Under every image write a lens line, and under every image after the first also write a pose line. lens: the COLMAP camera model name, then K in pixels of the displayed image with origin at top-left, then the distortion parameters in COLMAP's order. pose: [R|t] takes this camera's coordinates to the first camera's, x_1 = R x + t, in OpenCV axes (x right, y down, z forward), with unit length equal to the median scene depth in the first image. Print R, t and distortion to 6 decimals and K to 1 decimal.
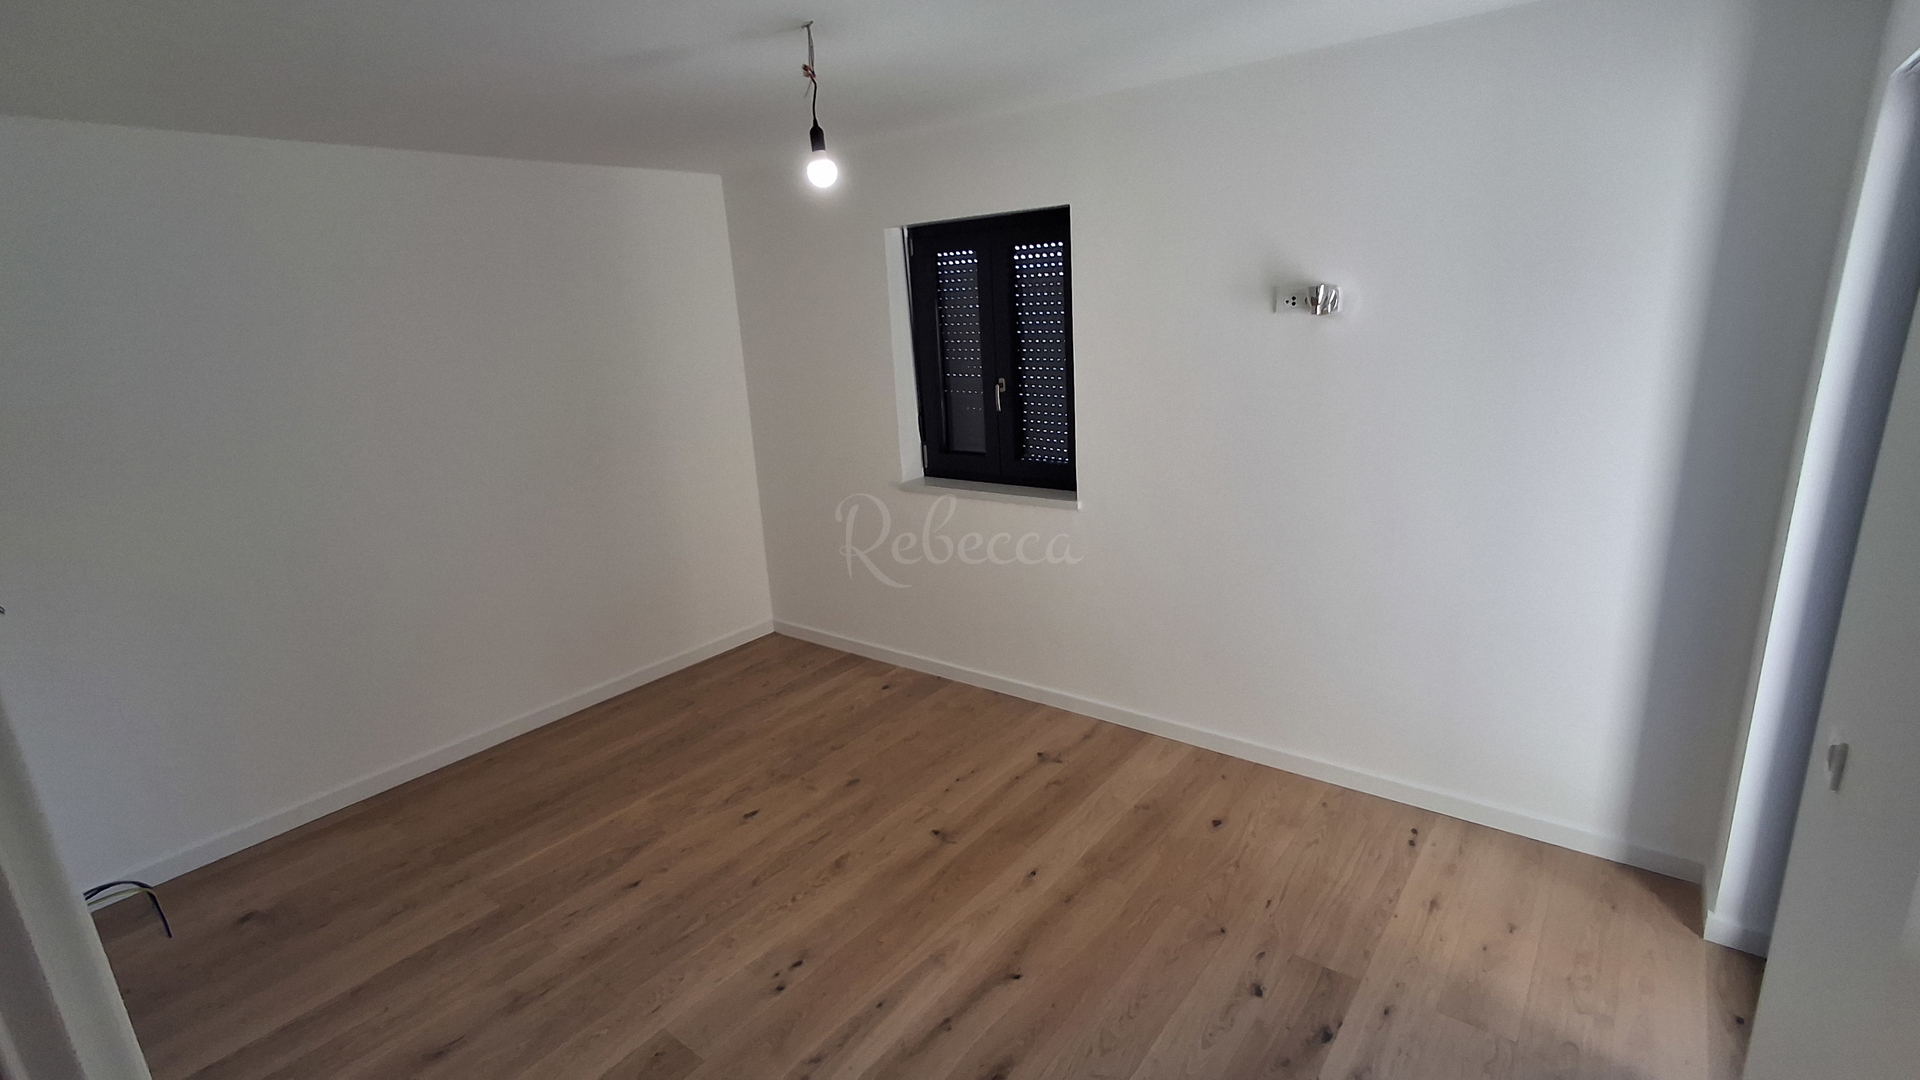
lens RADIAL K [[887.0, 0, 957.1], [0, 887.0, 535.7], [0, 0, 1]] dist [0.001952, 0.002125]
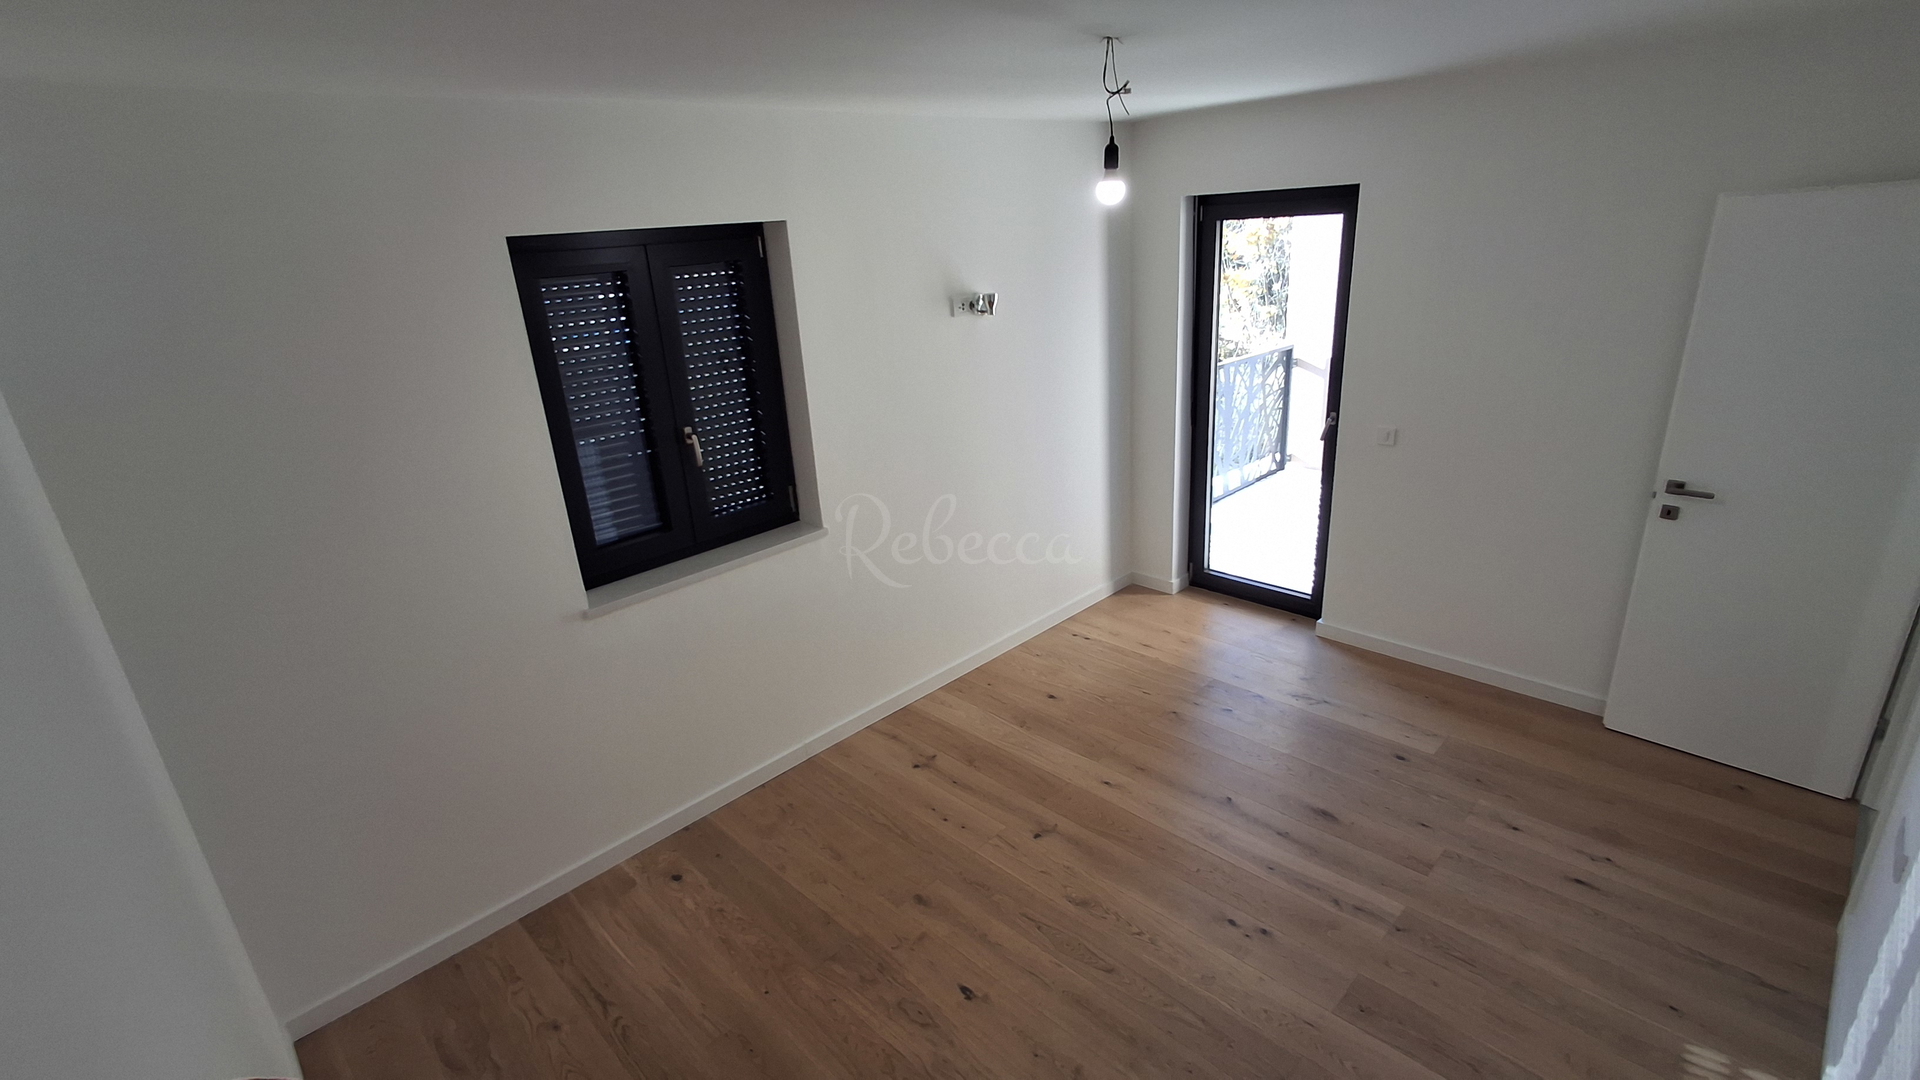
lens RADIAL K [[887.0, 0, 963.6], [0, 887.0, 536.1], [0, 0, 1]] dist [0.001952, 0.002125]
pose [[0.122704, -0.292303, 0.948421, -0.852430], [0.307089, 0.919925, 0.243791, -0.243777], [-0.943737, 0.261335, 0.202642, 0.740578]]
